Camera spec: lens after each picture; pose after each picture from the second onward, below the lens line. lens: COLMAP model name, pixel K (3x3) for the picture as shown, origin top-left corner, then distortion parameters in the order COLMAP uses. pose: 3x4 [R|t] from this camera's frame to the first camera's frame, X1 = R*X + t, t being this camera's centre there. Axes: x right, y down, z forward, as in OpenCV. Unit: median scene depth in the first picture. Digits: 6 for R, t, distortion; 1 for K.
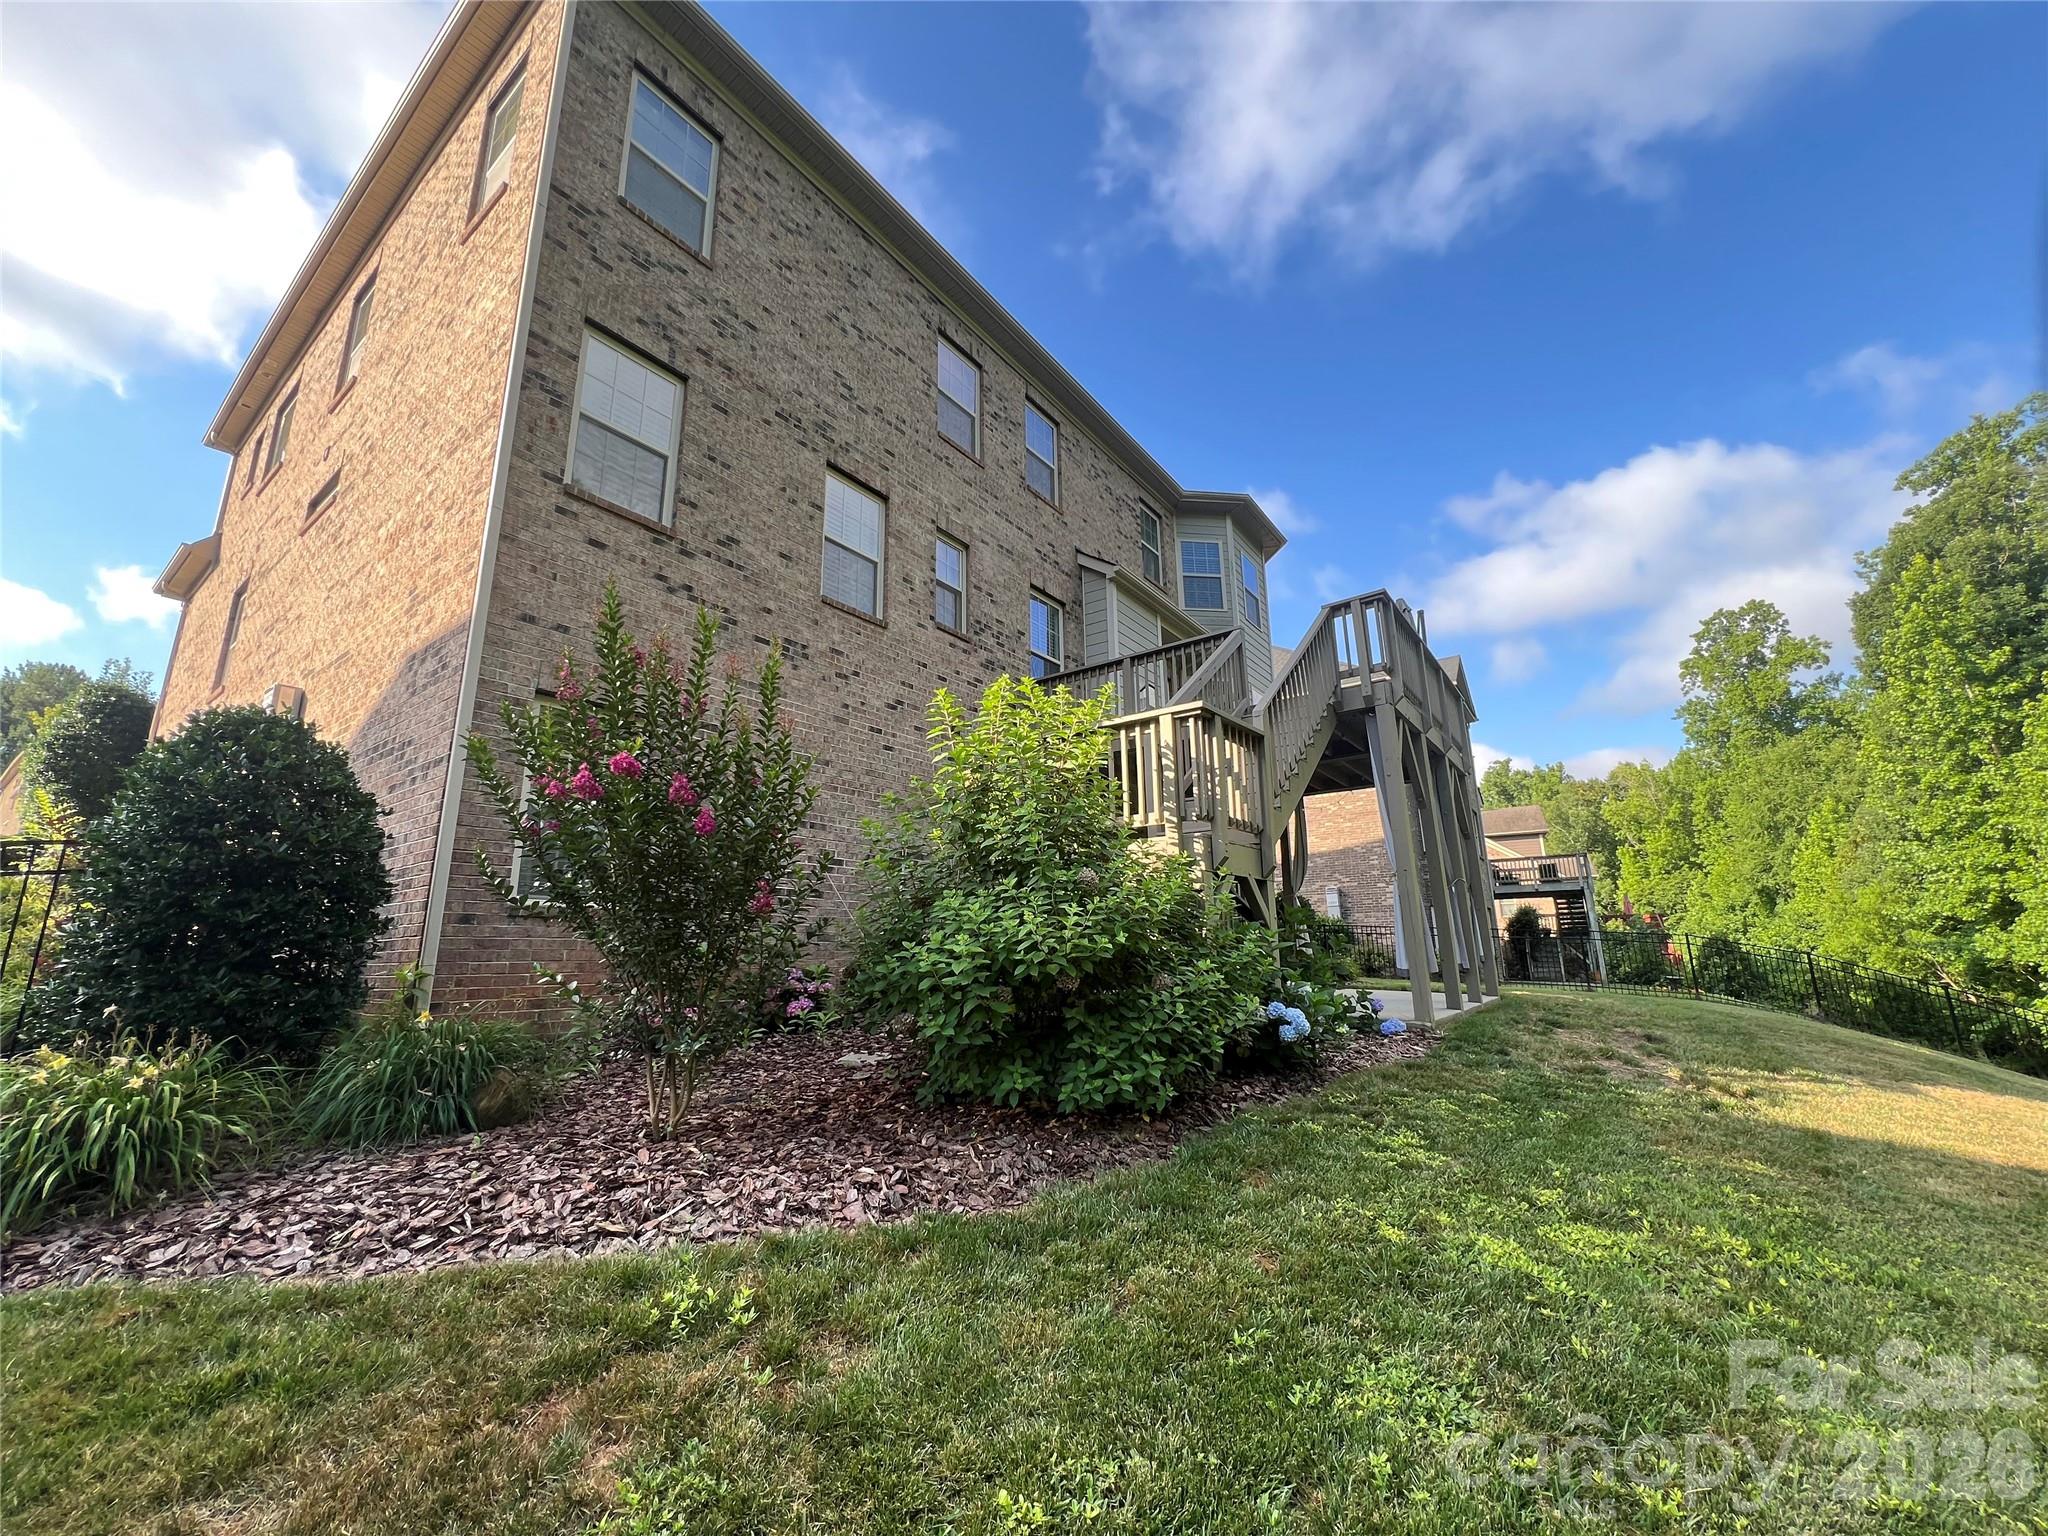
lens RADIAL K [[817.1, 0, 1024.6], [0, 817.1, 761.0], [0, 0, 1]] dist [-0.001290, 0.000351]
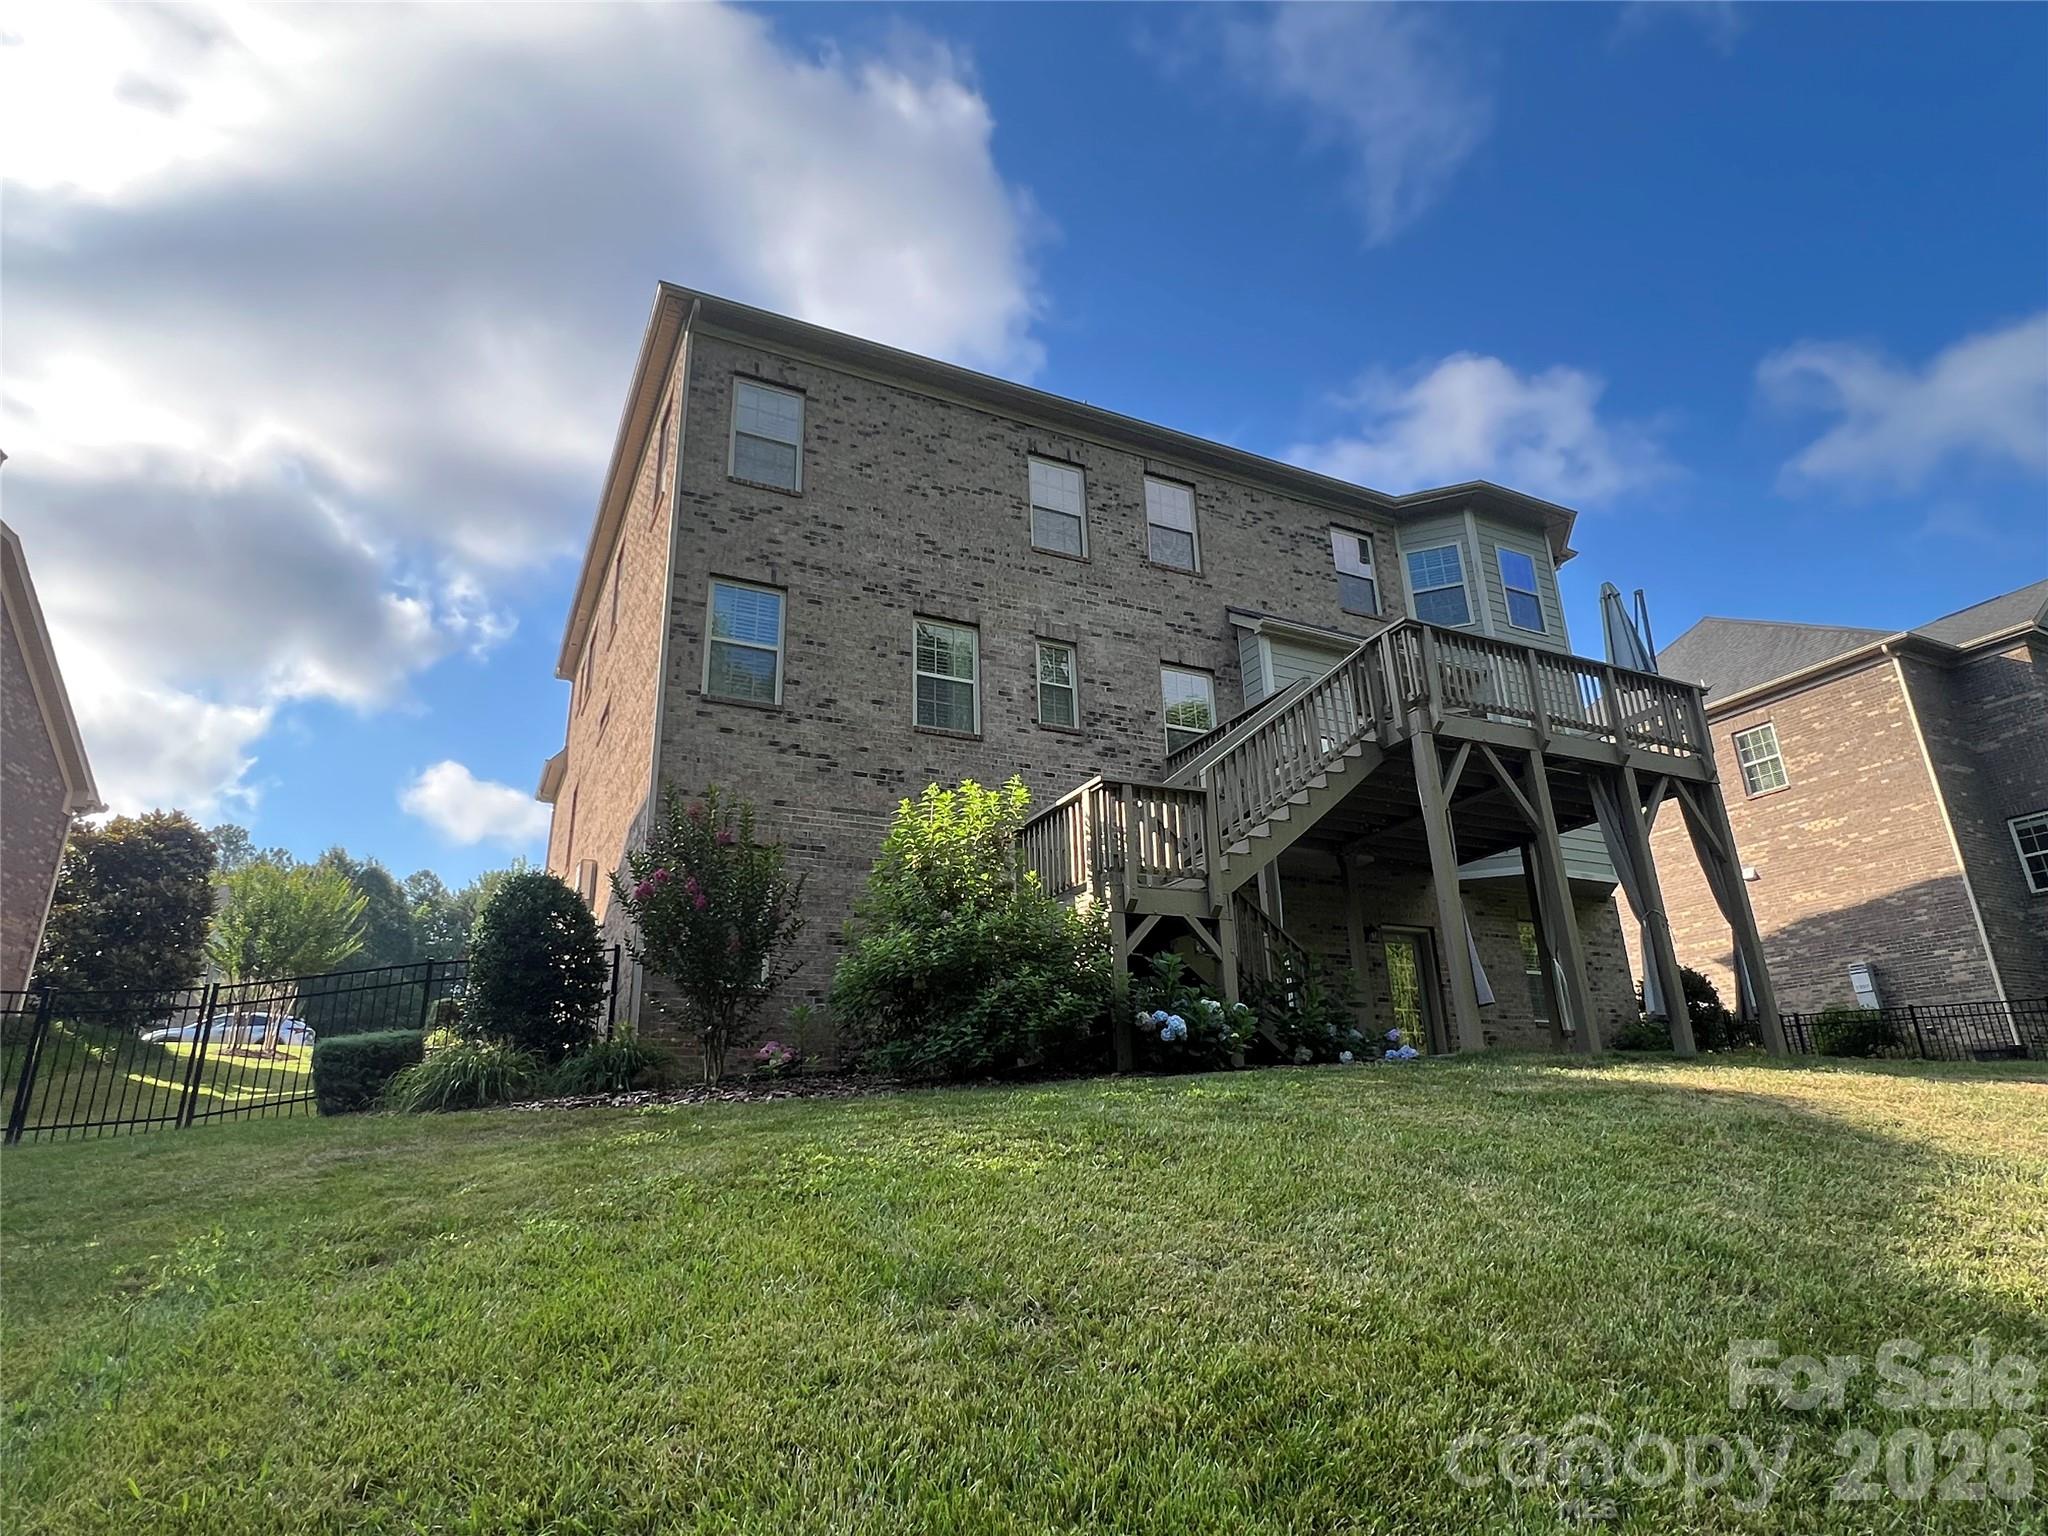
lens RADIAL K [[1142.6, 0, 1025.0], [0, 1142.6, 762.8], [0, 0, 1]] dist [0.002949, -0.000223]
pose [[0.891626, -0.164147, -0.421970, 0.648142], [0.123787, 0.984837, -0.121541, 0.079011], [0.435523, 0.056134, 0.898426, -0.463854]]
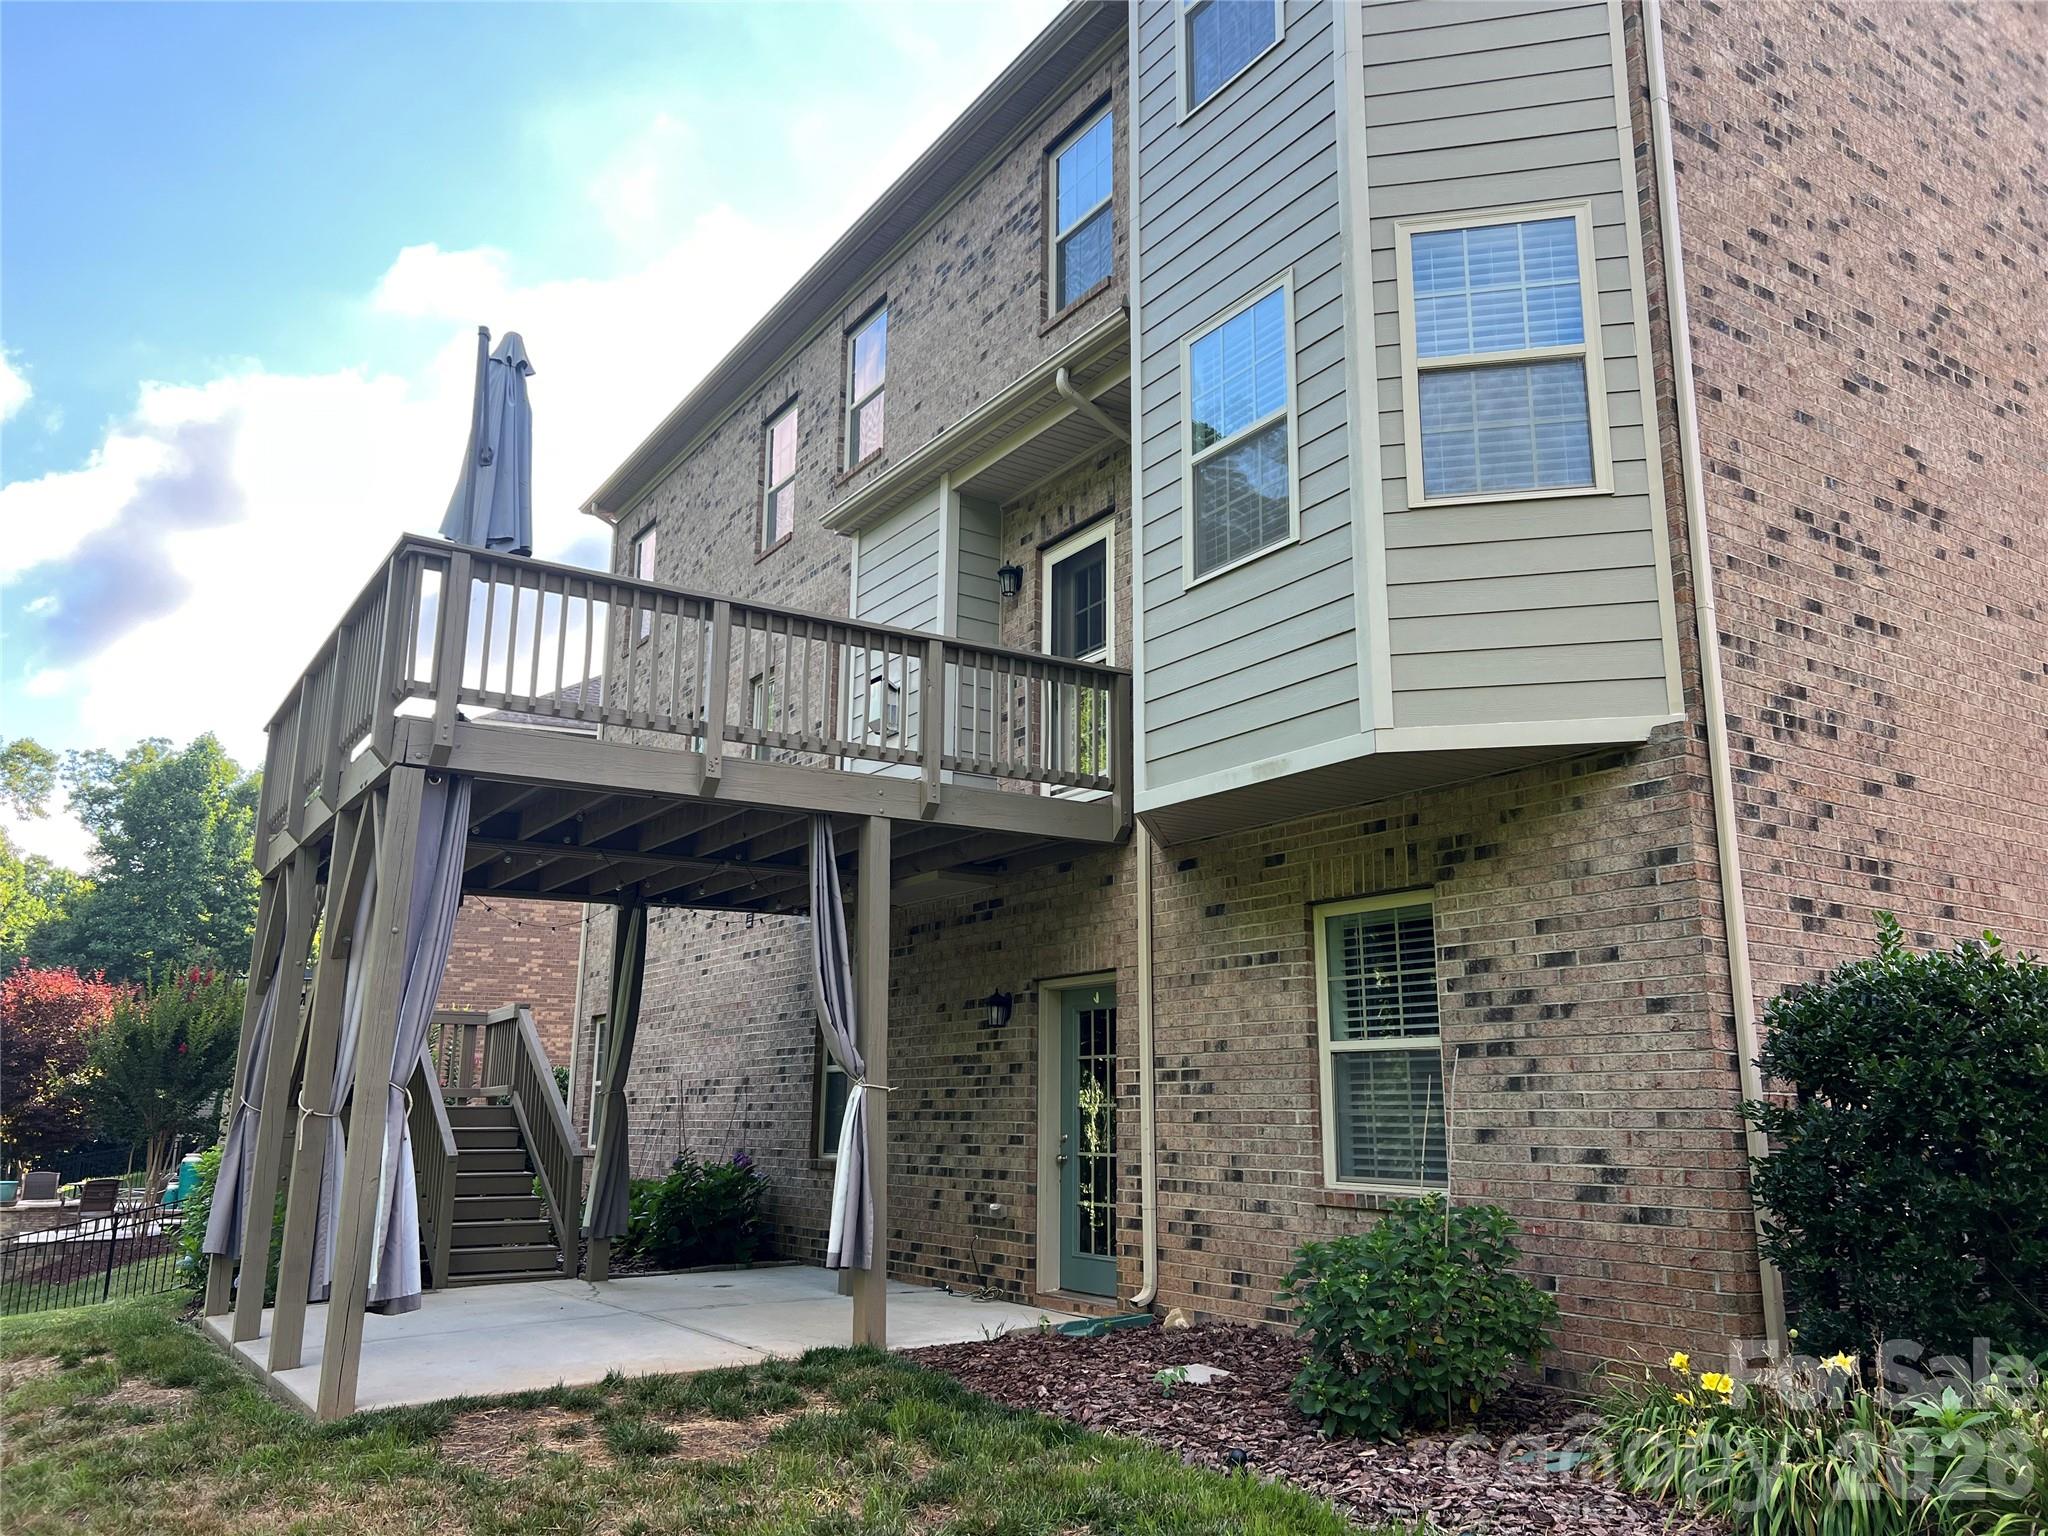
lens RADIAL K [[1542.2, 0, 1026.0], [0, 1542.2, 758.8], [0, 0, 1]] dist [0.034142, -0.001502]
pose [[-0.339411, -0.207379, -0.917494, 1.660931], [0.215628, 0.932267, -0.290486, 0.424326], [0.915590, -0.296432, -0.271705, 2.246615]]
